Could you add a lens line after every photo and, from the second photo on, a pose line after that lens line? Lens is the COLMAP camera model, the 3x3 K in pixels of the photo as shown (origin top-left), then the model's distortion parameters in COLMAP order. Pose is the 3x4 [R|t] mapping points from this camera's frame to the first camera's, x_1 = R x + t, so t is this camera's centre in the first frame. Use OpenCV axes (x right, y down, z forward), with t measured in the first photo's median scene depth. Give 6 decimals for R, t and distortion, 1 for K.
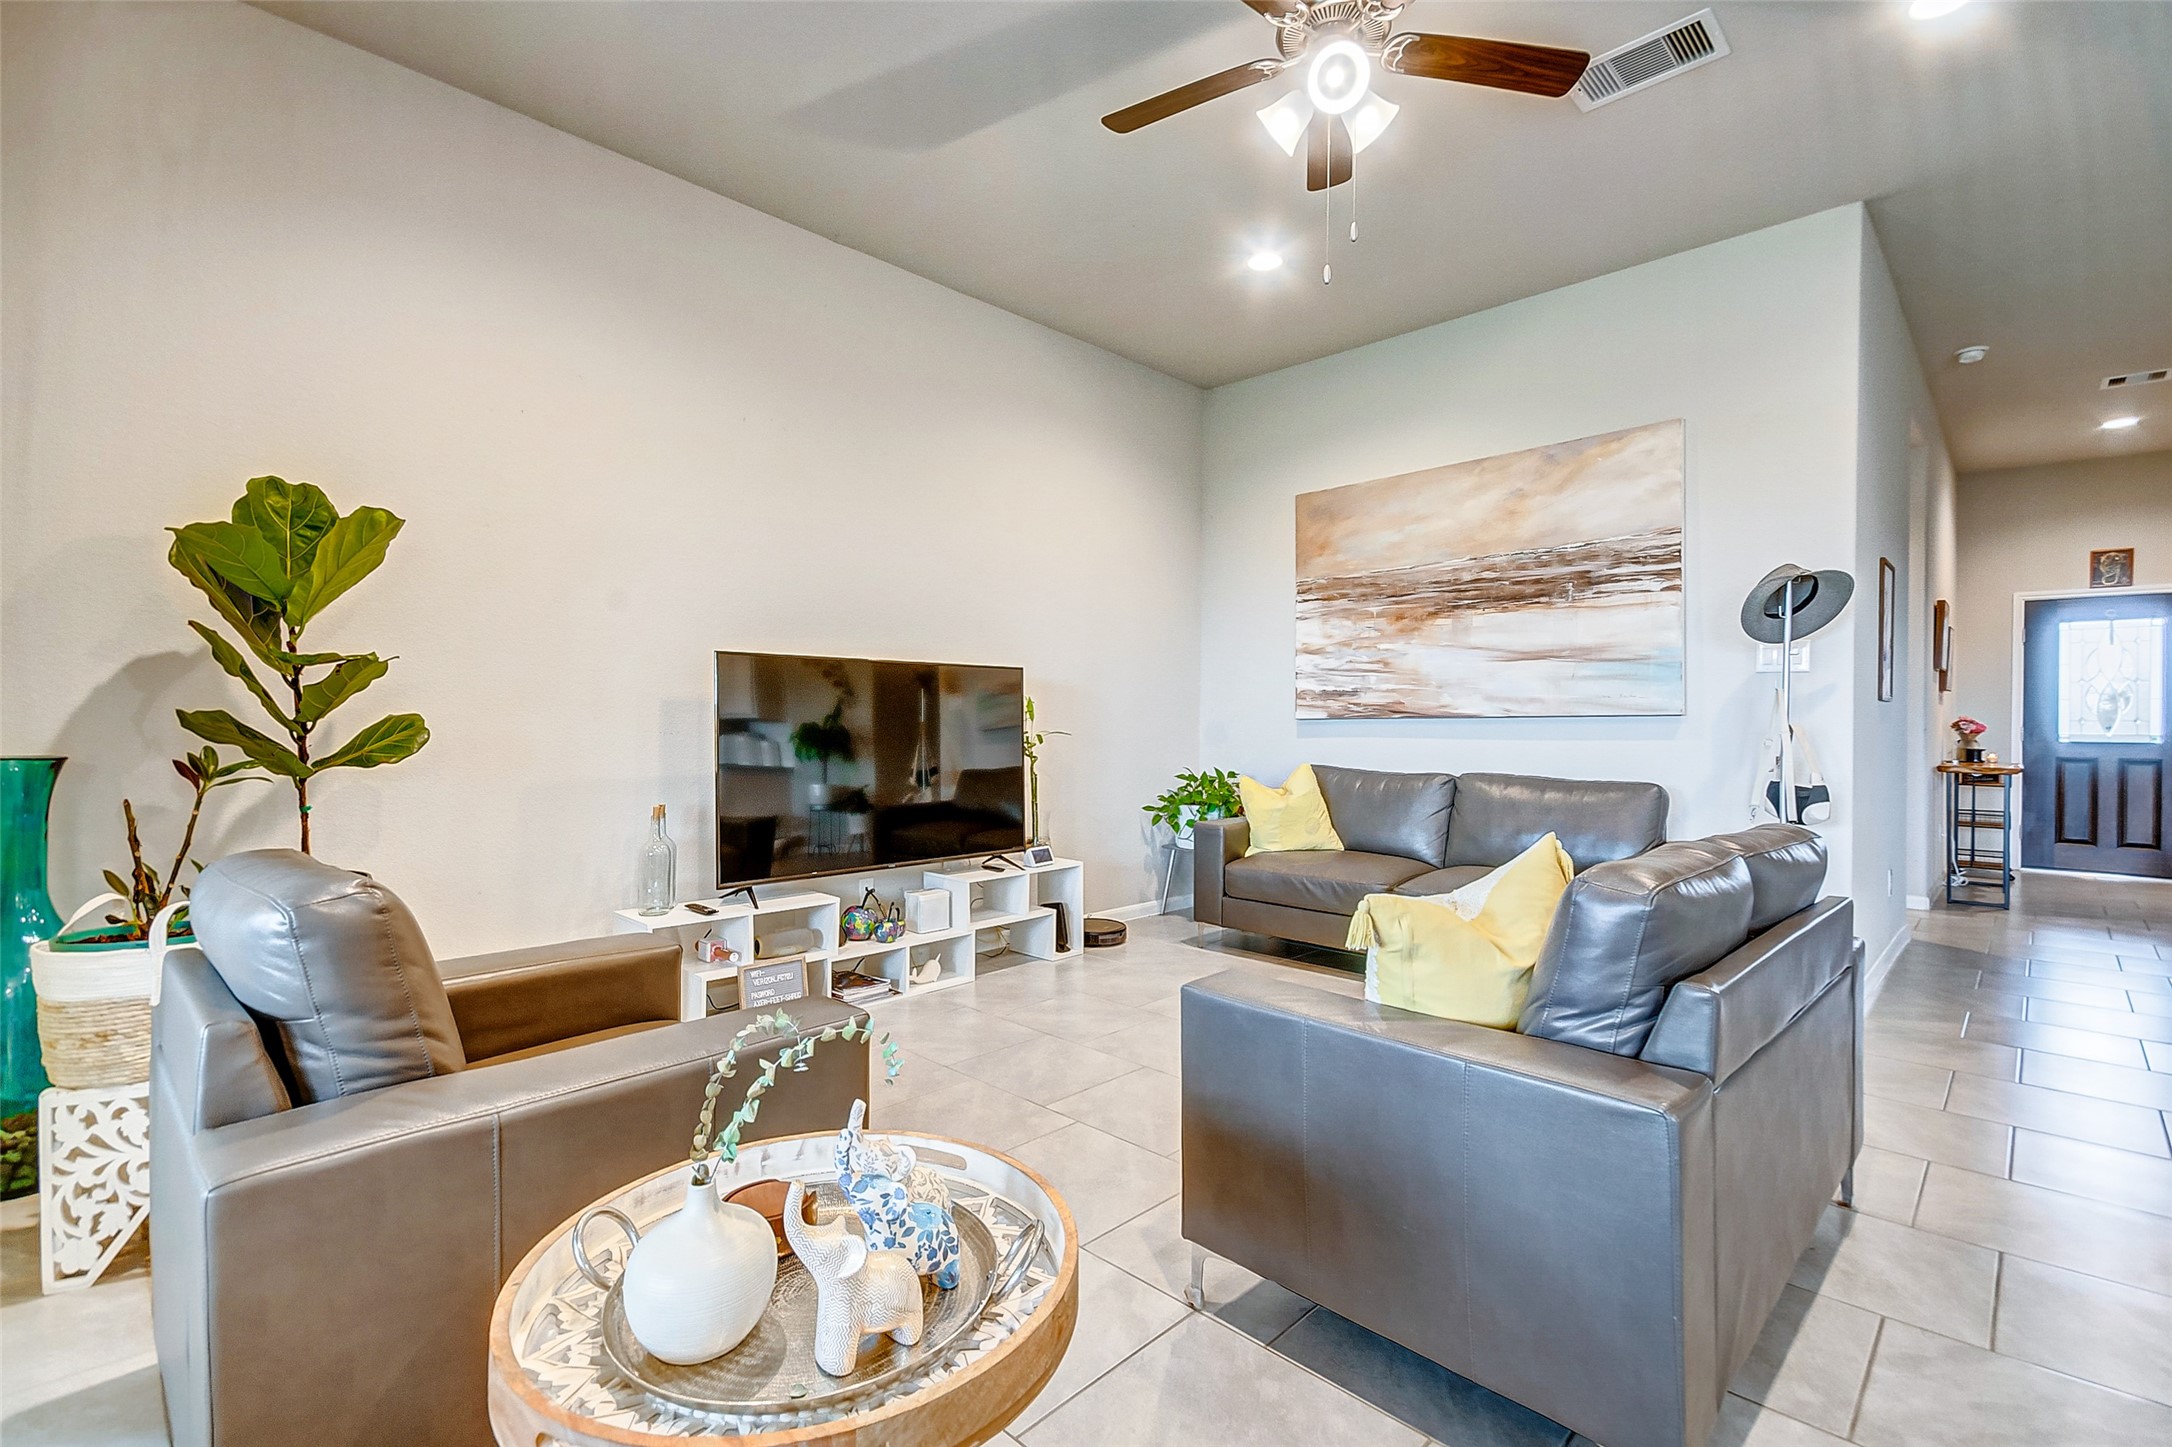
lens RADIAL K [[978.0, 0, 1088.6], [0, 978.0, 732.0], [0, 0, 1]] dist [0.024649, -0.017821]
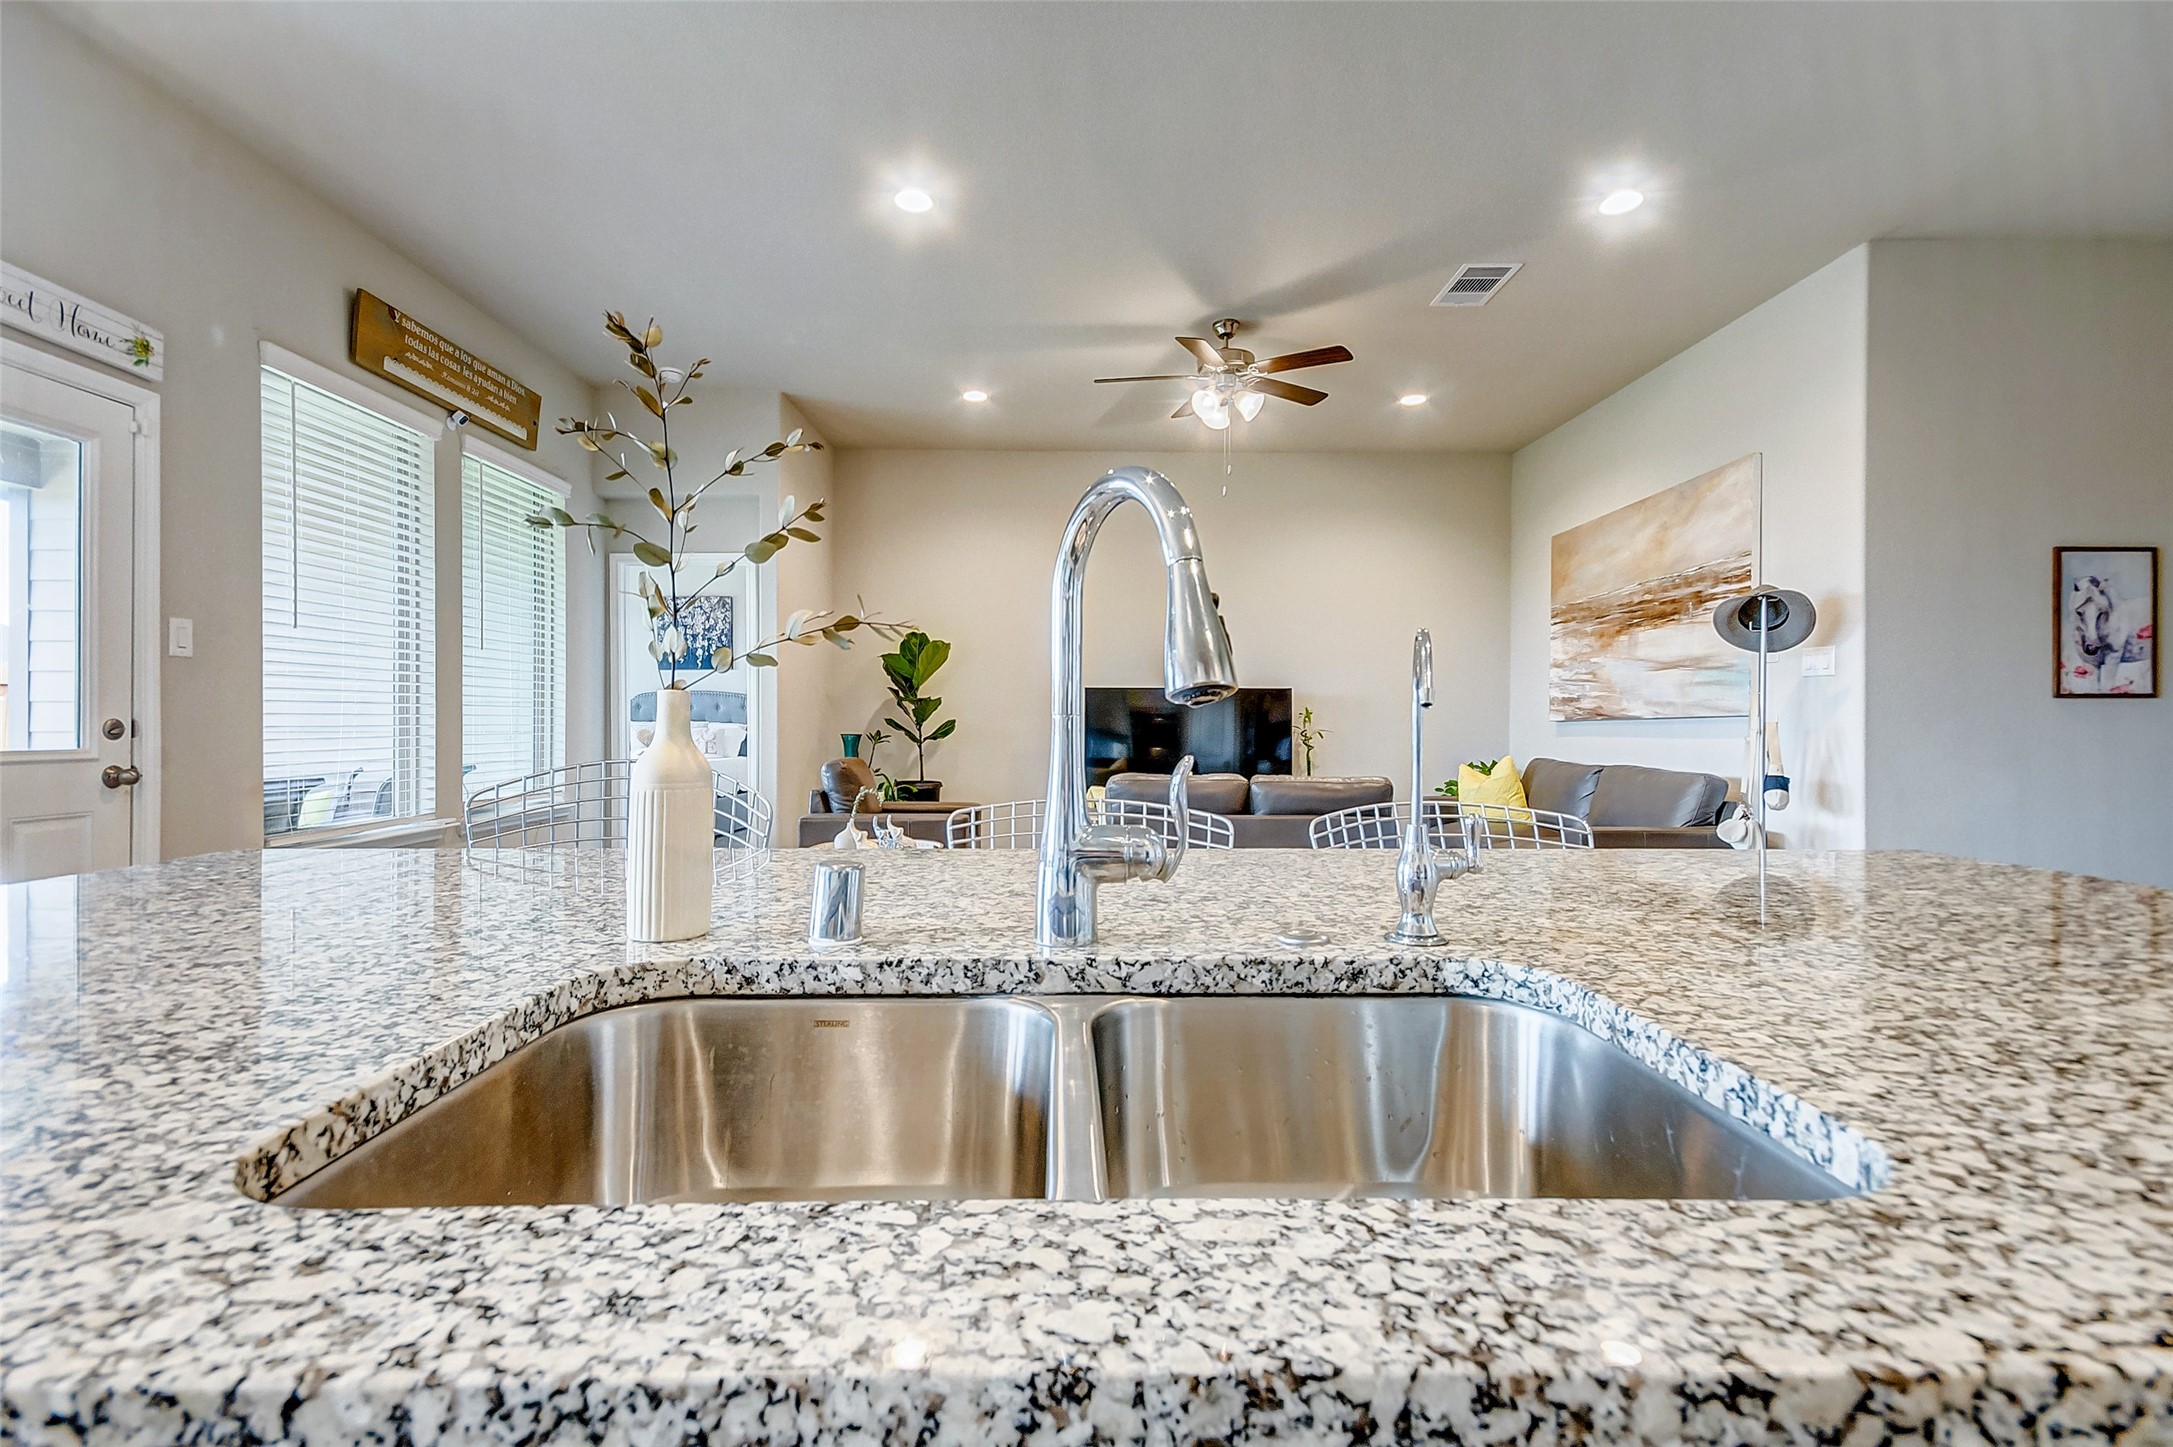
lens RADIAL K [[978.5, 0, 1089.2], [0, 978.5, 732.0], [0, 0, 1]] dist [0.024649, -0.017821]
pose [[0.704361, 0.003116, -0.709835, 0.776884], [-0.009479, 0.999942, -0.005017, 0.012978], [0.709778, 0.010262, 0.704350, -0.299894]]
